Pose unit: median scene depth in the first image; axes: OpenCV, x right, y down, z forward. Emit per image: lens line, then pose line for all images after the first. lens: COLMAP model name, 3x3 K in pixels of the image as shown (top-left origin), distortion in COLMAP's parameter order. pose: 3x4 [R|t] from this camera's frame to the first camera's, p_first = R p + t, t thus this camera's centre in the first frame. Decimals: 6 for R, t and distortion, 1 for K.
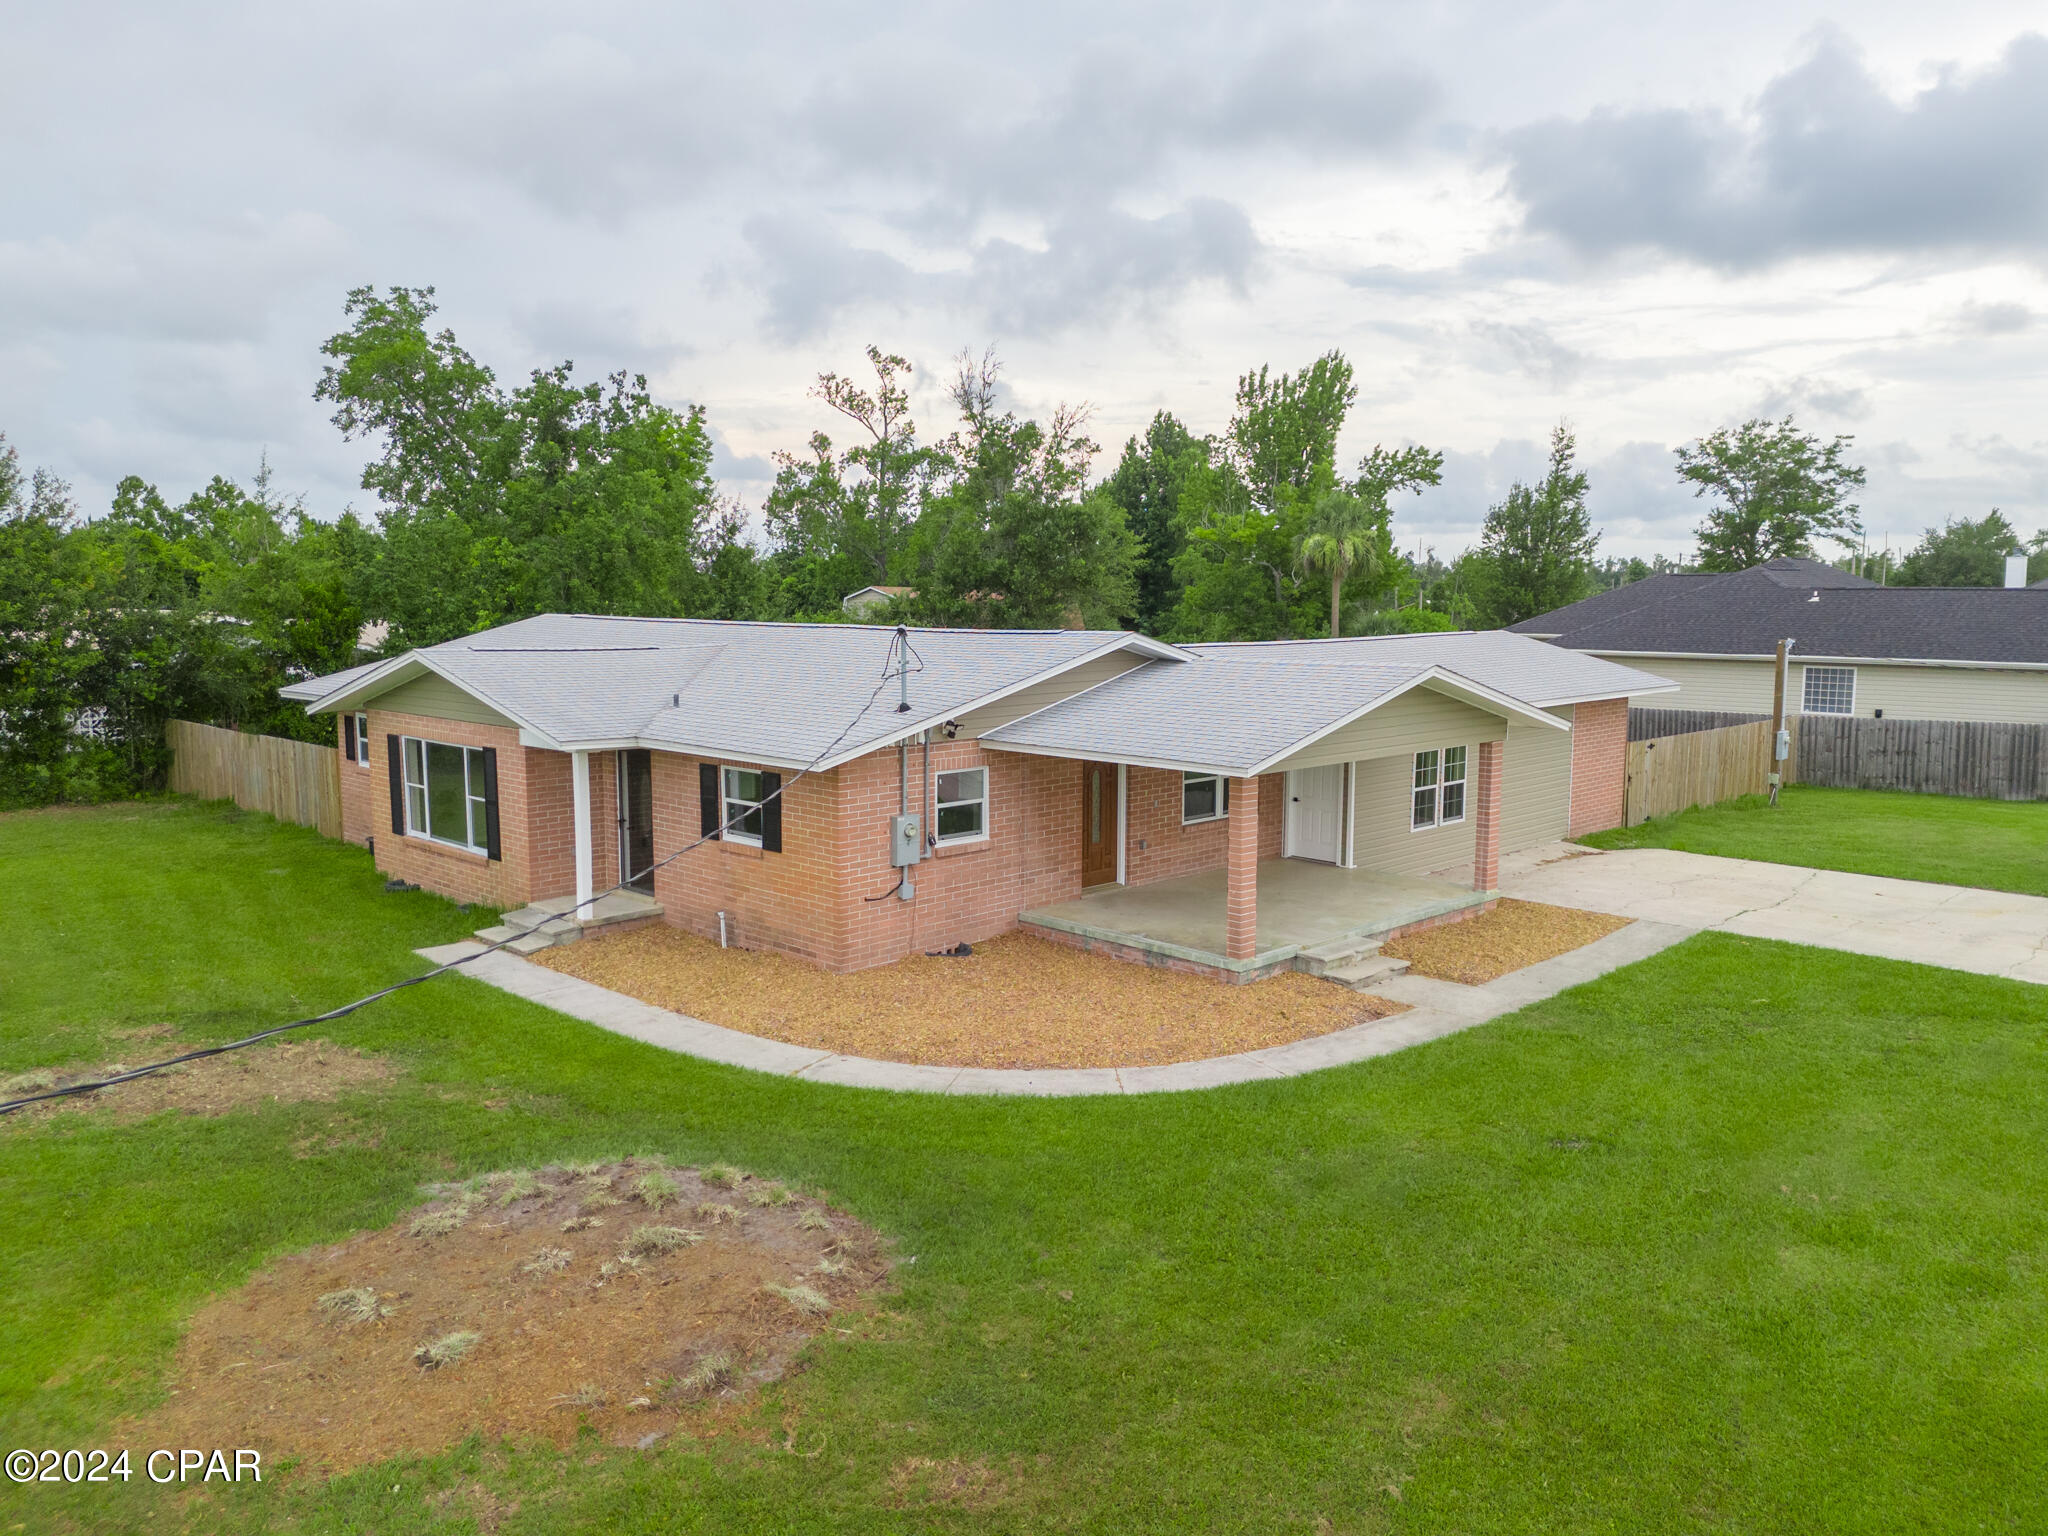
lens RADIAL K [[1506.9, 0, 1044.1], [0, 1506.9, 770.8], [0, 0, 1]] dist [0.058043, -0.048978]
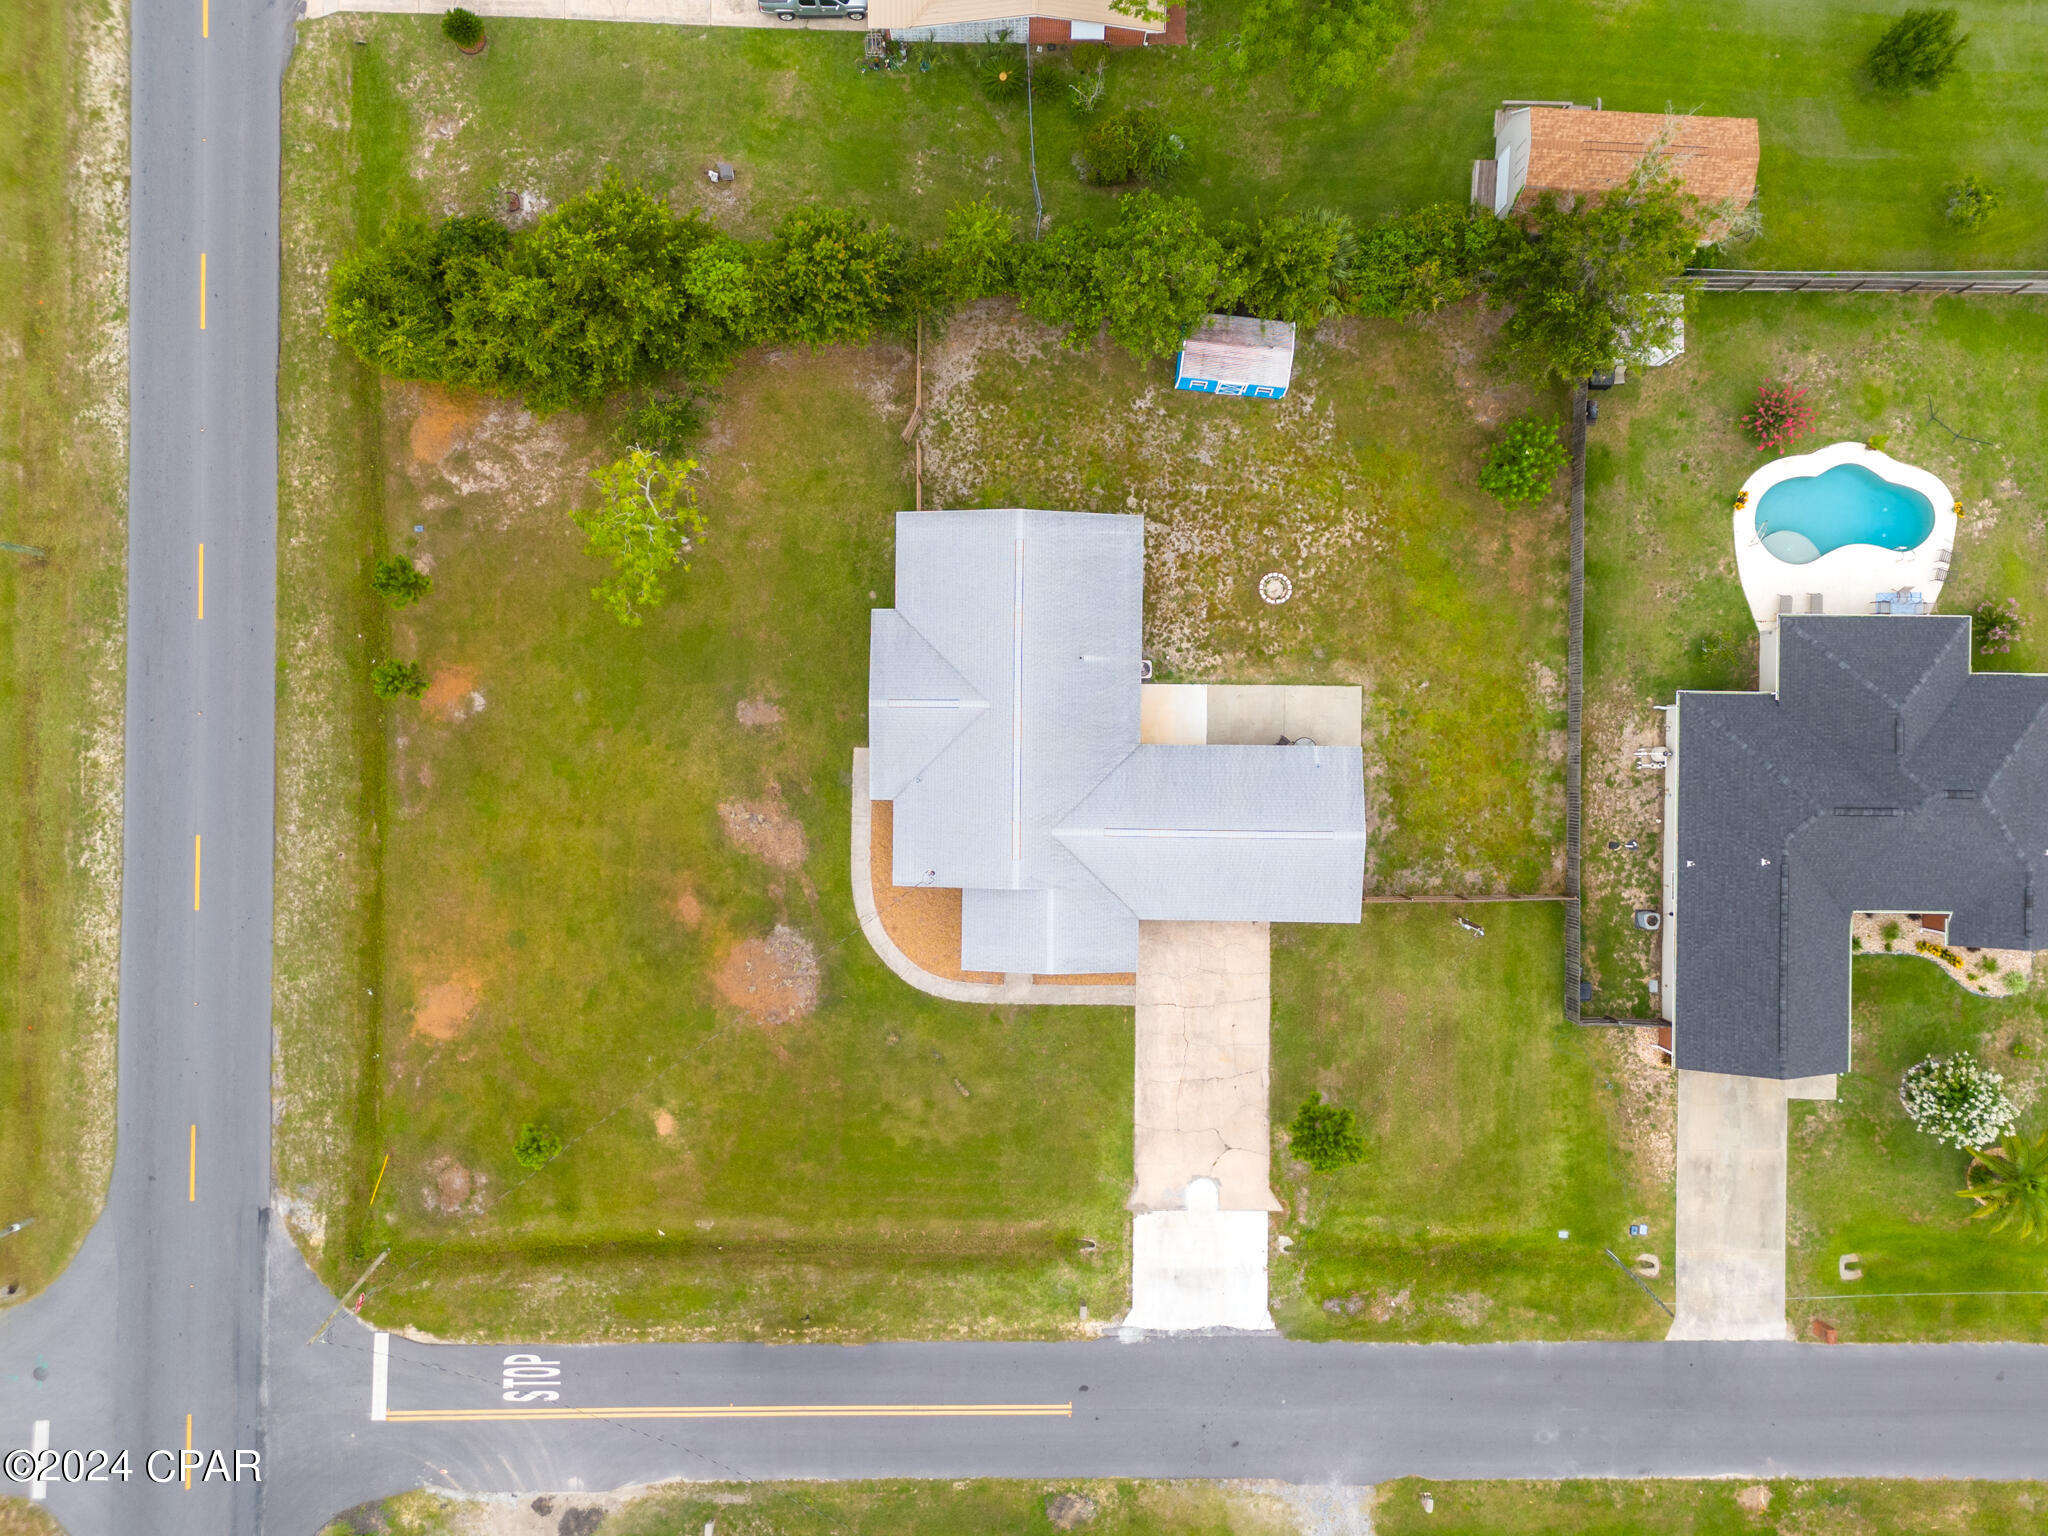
lens RADIAL K [[1506.9, 0, 1017.5], [0, 1506.9, 762.9], [0, 0, 1]] dist [0.058043, -0.048978]
pose [[0.702927, 0.711262, -0.000281, -0.096952], [-0.086135, 0.085518, 0.992606, -2.613843], [0.706027, -0.697706, 0.121377, 0.639644]]
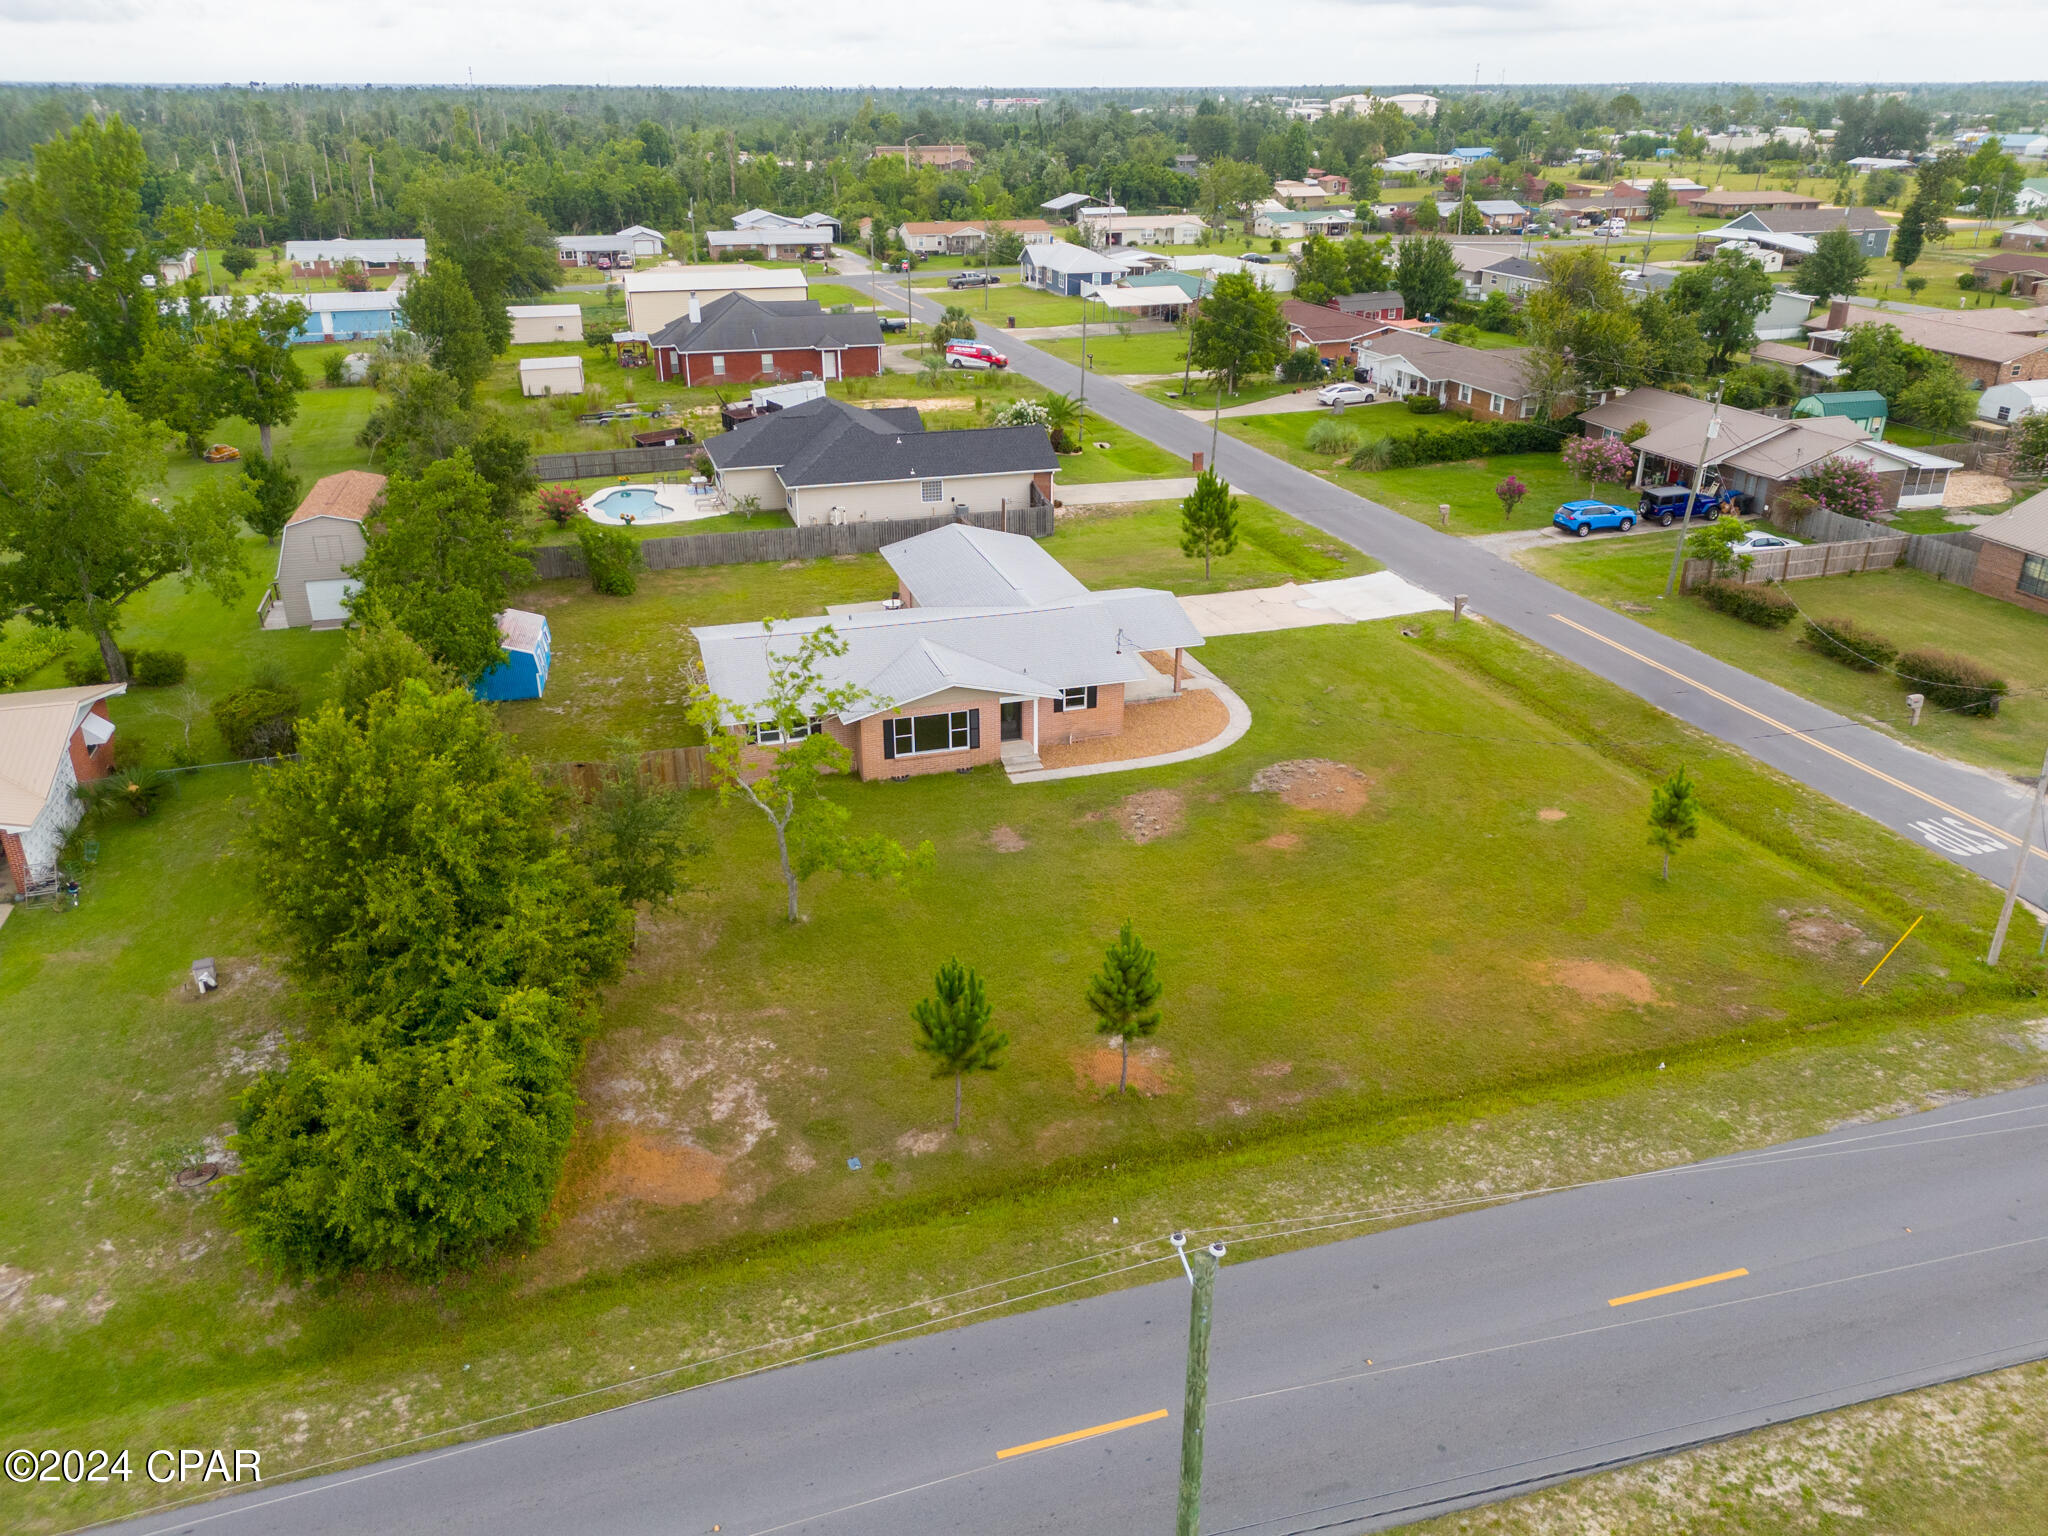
lens RADIAL K [[1506.9, 0, 1023.6], [0, 1506.9, 762.9], [0, 0, 1]] dist [0.058043, -0.048978]
pose [[0.470733, -0.368542, 0.801616, -2.056305], [0.111291, 0.926123, 0.360430, -0.725475], [-0.875228, -0.080454, 0.476972, -0.274120]]
